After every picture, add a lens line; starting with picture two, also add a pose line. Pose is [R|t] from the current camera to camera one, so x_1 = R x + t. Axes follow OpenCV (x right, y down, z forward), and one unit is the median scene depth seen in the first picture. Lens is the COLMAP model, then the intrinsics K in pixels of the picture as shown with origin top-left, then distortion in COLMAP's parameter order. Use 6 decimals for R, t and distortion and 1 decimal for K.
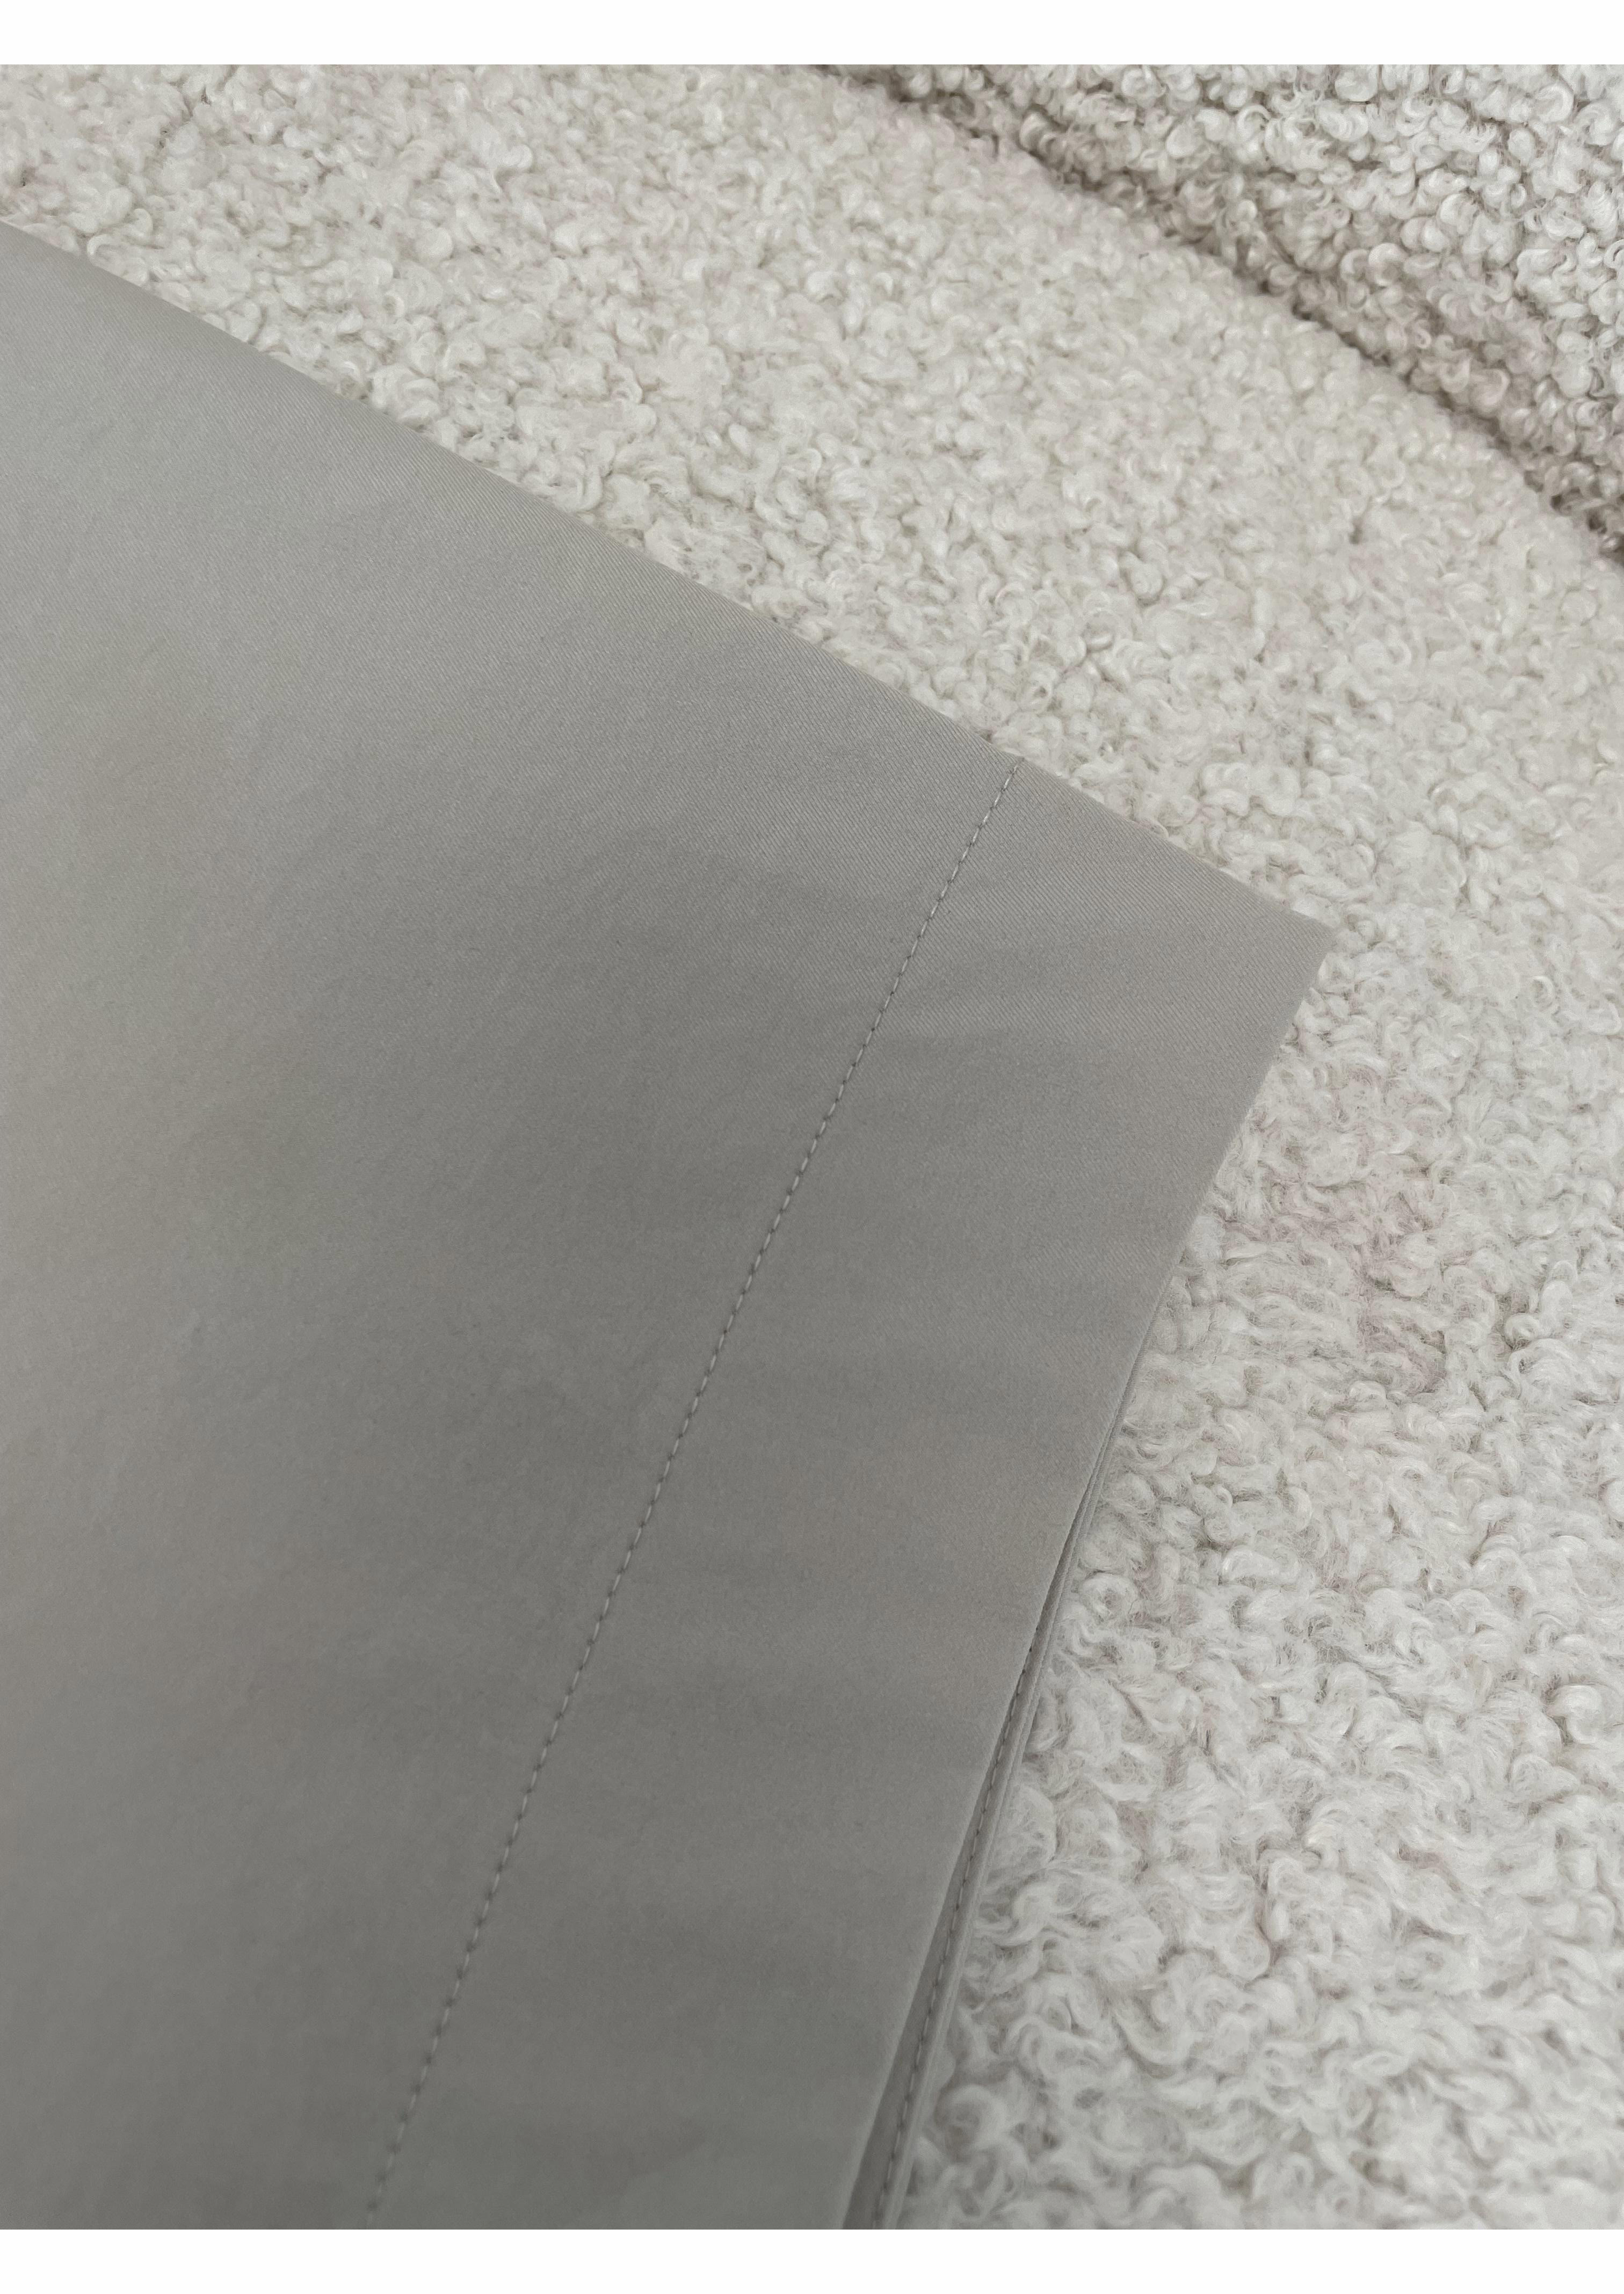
lens RADIAL K [[1664.8, 0, 796.1], [0, 1664.8, 1152.4], [0, 0, 1]] dist [0.054826, -0.113876]
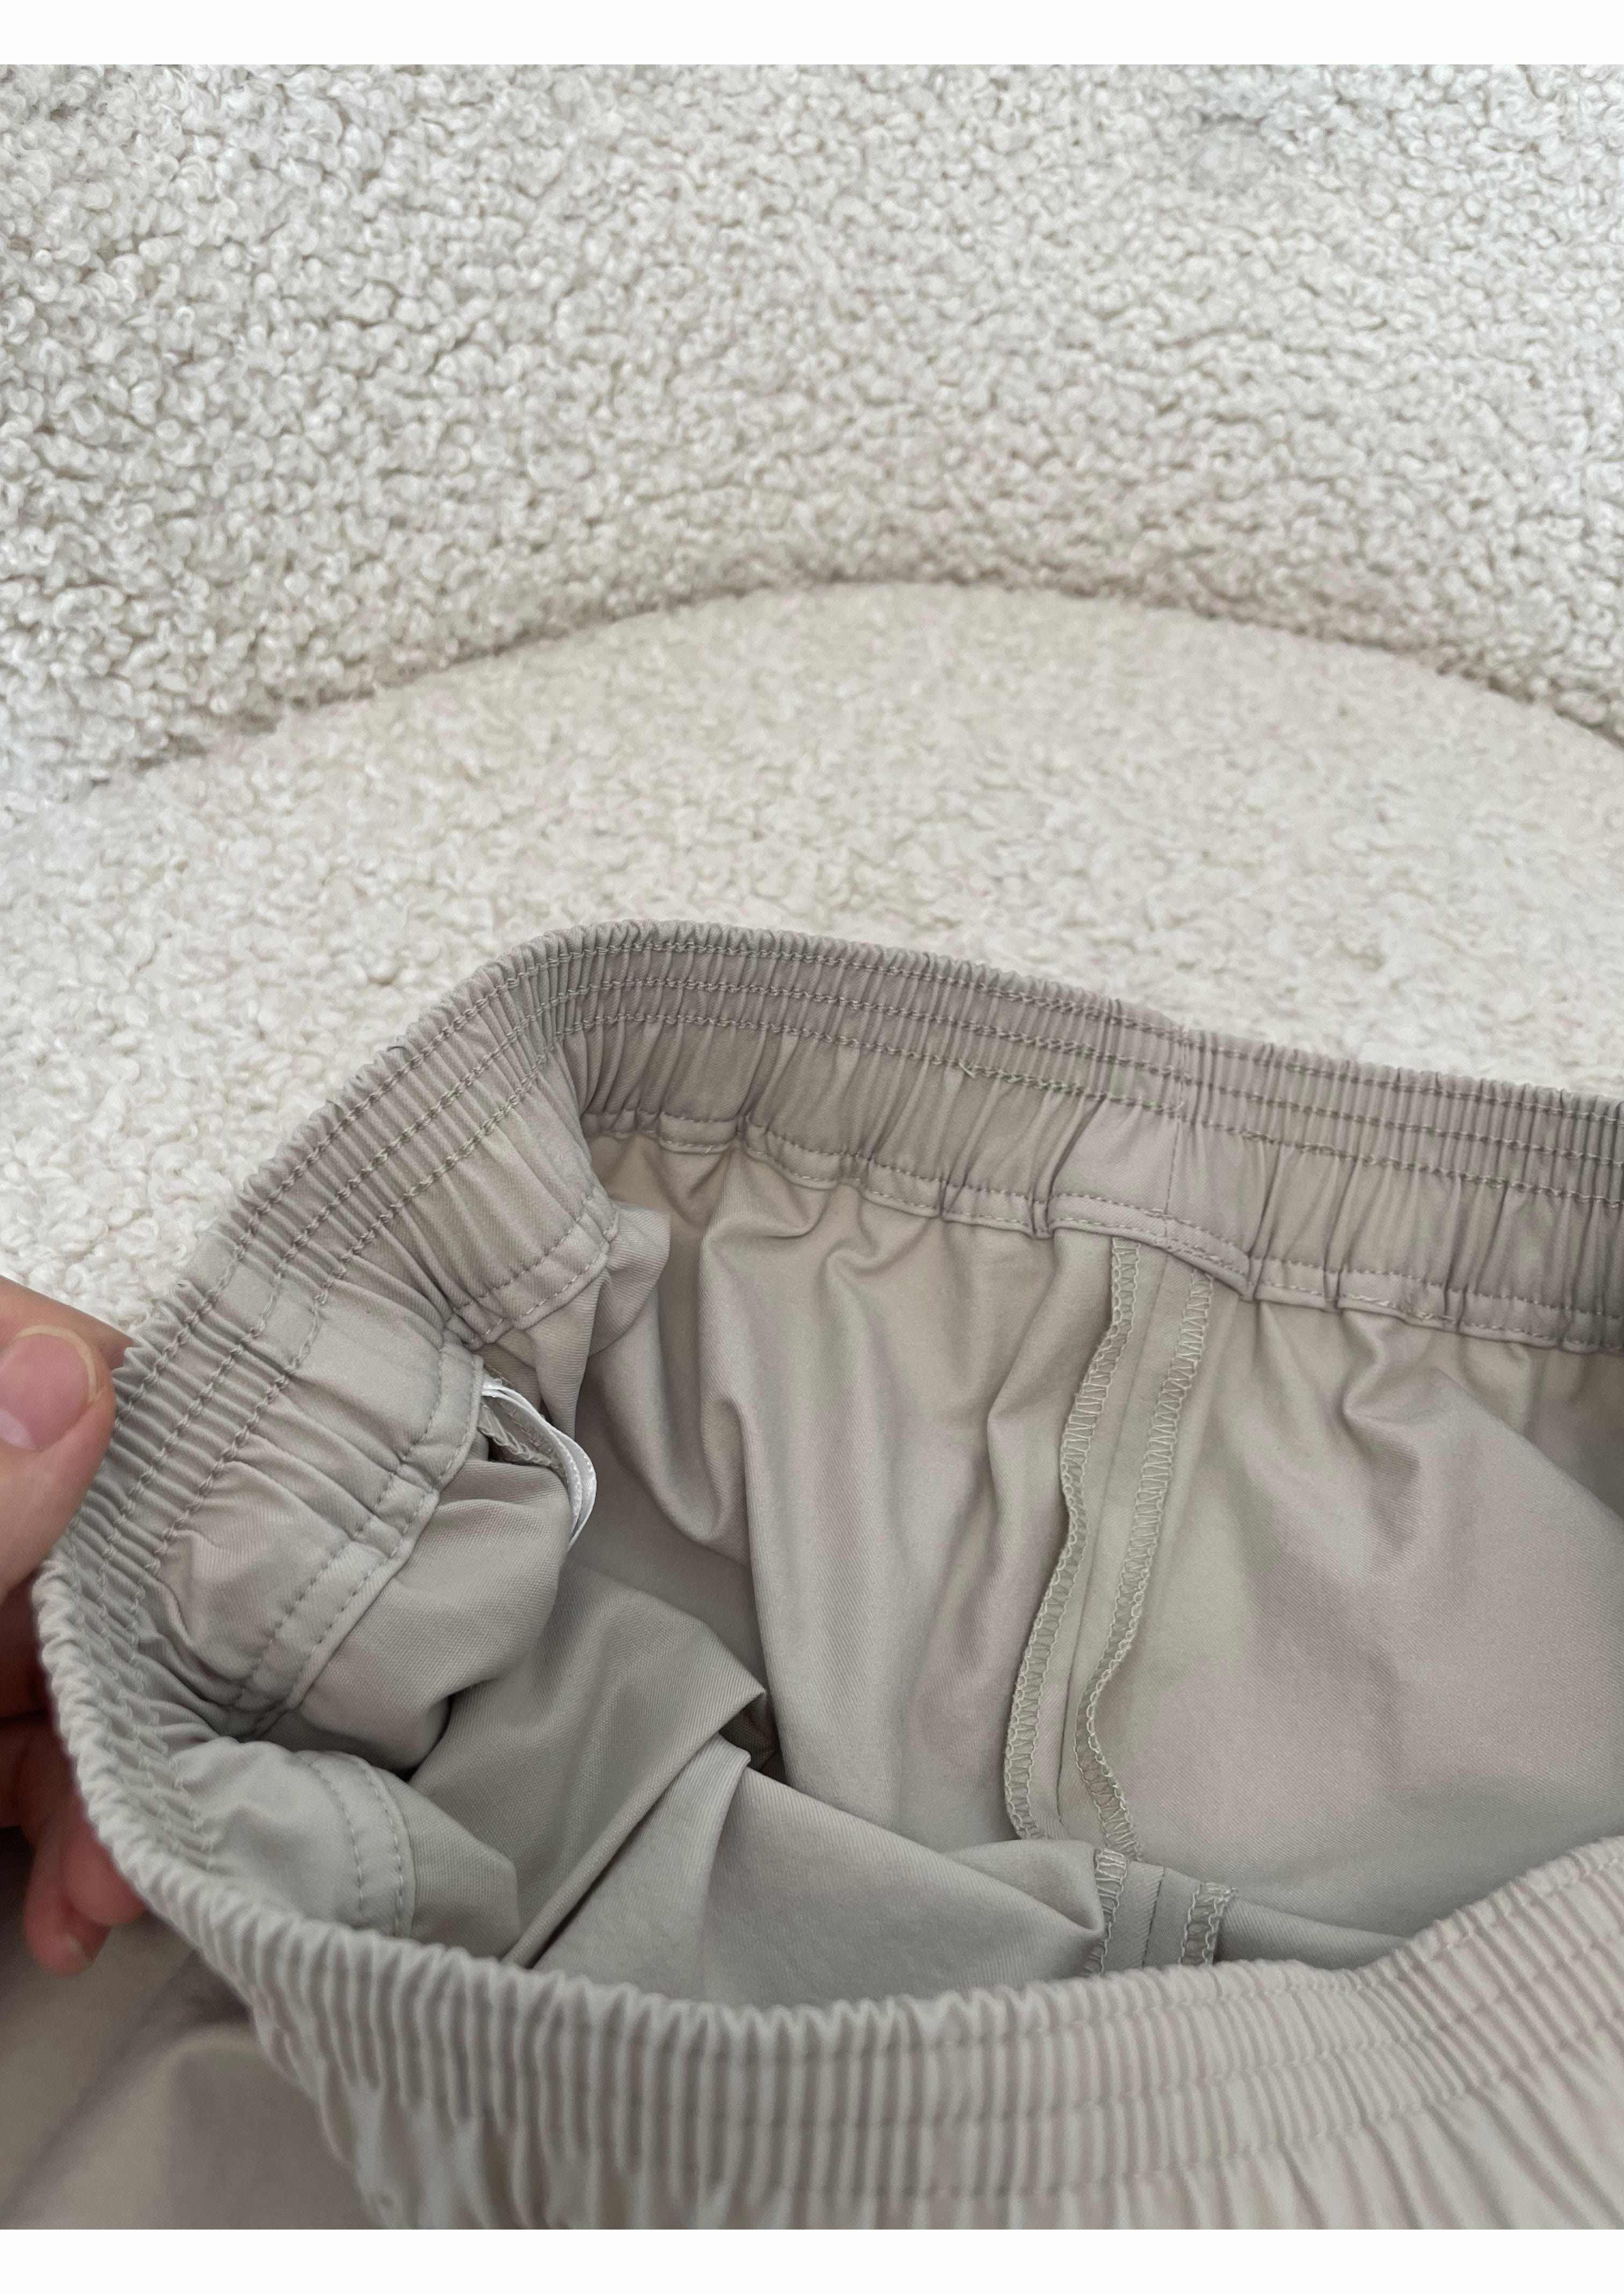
lens RADIAL K [[1664.8, 0, 796.1], [0, 1664.8, 1152.4], [0, 0, 1]] dist [0.054826, -0.113876]
pose [[0.950615, -0.304632, 0.059424, -0.430442], [0.308692, 0.908075, -0.283036, 0.341202], [0.032260, 0.287402, 0.957267, -0.487143]]
